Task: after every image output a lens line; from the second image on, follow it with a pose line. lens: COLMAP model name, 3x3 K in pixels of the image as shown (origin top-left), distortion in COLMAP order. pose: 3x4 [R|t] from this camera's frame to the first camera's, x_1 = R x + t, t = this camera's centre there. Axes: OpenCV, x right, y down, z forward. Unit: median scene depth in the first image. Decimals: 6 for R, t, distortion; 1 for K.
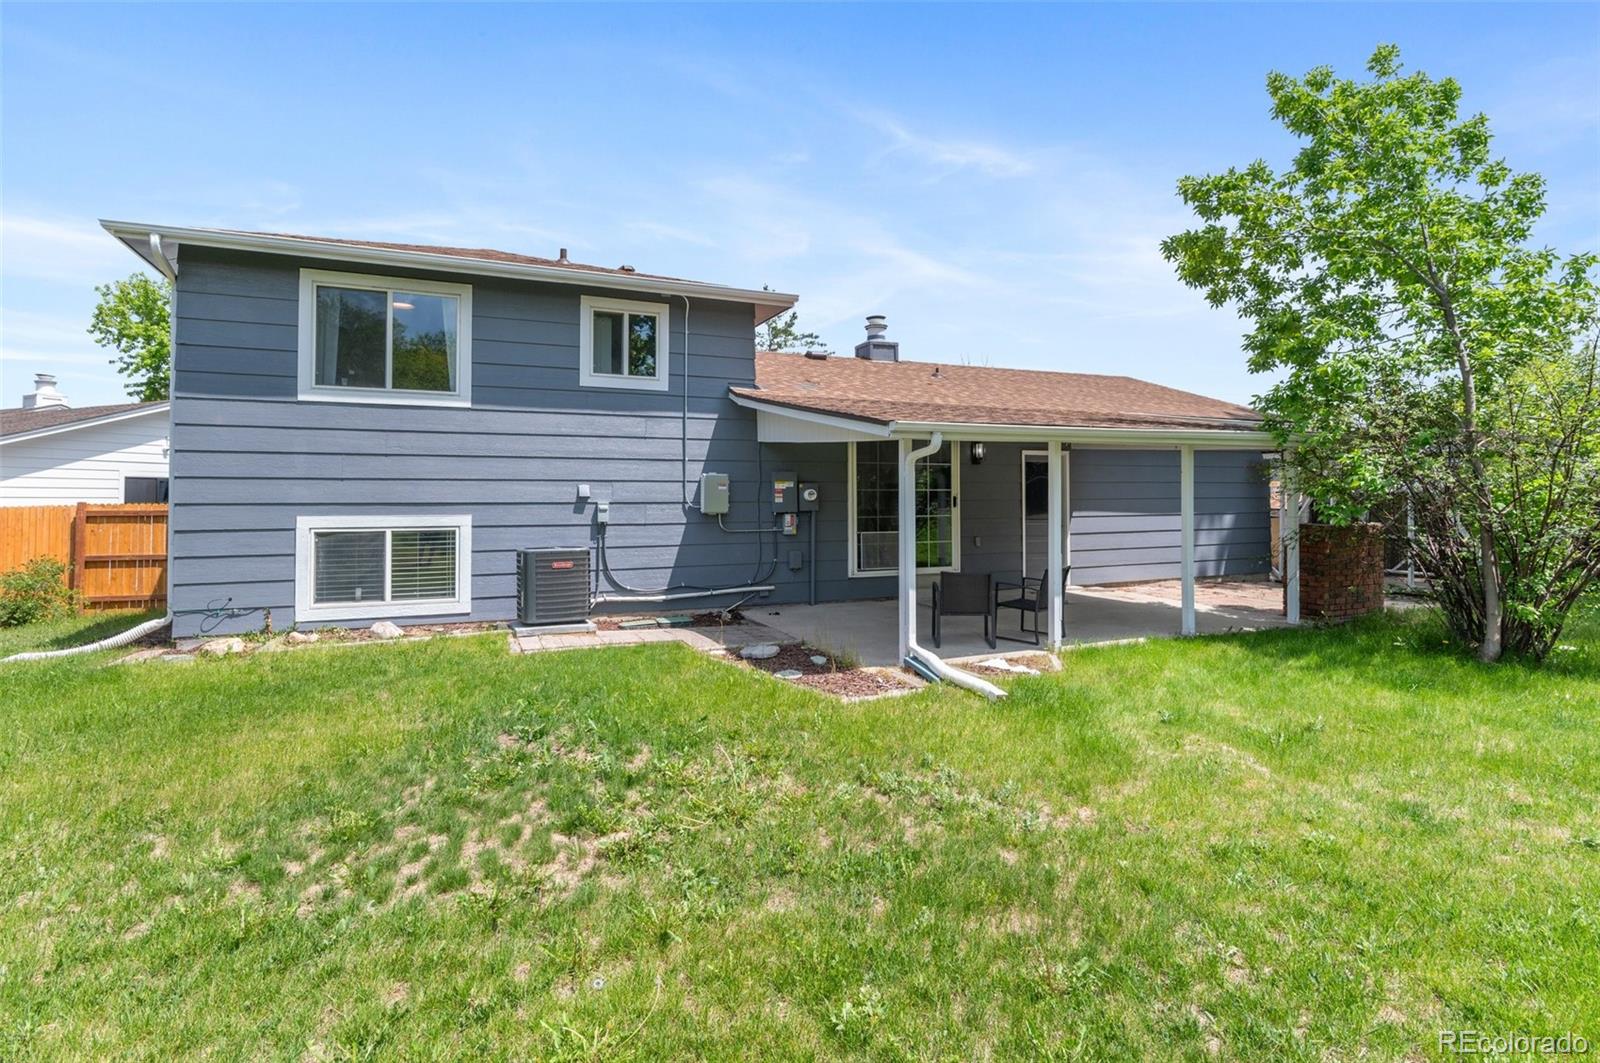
lens RADIAL K [[785.0, 0, 813.0], [0, 785.0, 489.5], [0, 0, 1]] dist [-0.007773, 0.001941]
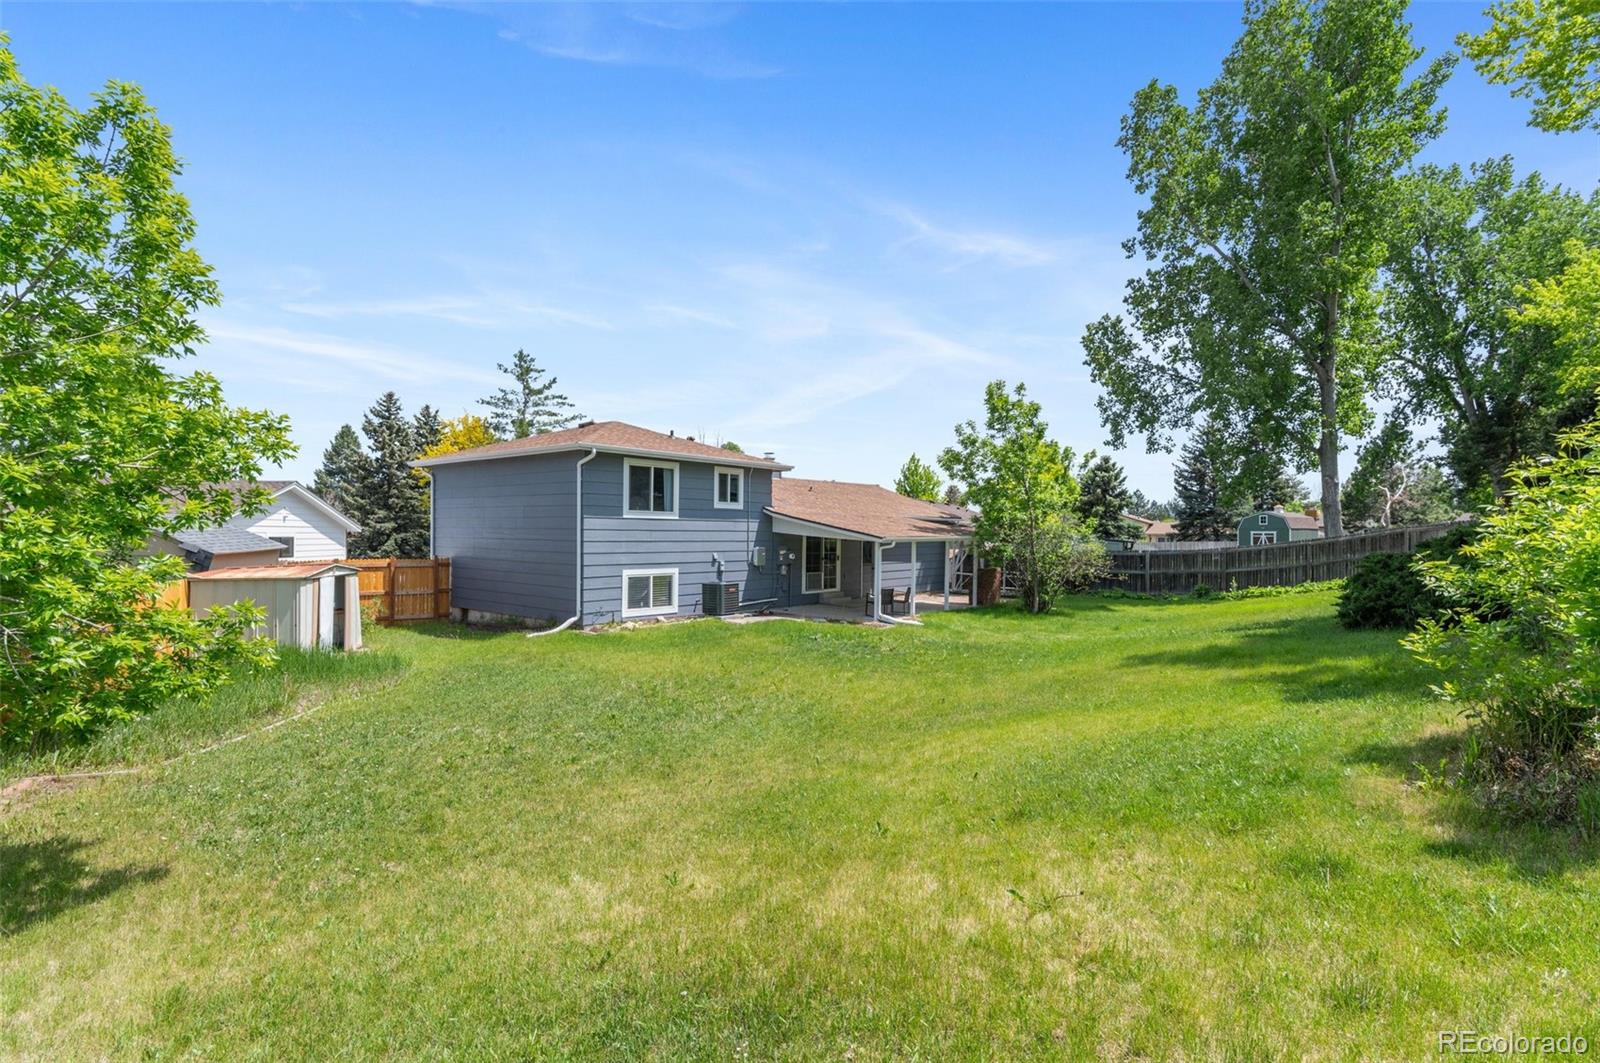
lens RADIAL K [[785.0, 0, 799.2], [0, 785.0, 532.2], [0, 0, 1]] dist [-0.007773, 0.001941]
pose [[0.895376, 0.013244, 0.445114, -1.031142], [-0.021799, 0.999663, 0.014106, -0.098757], [-0.444777, -0.022333, 0.895363, -1.035474]]
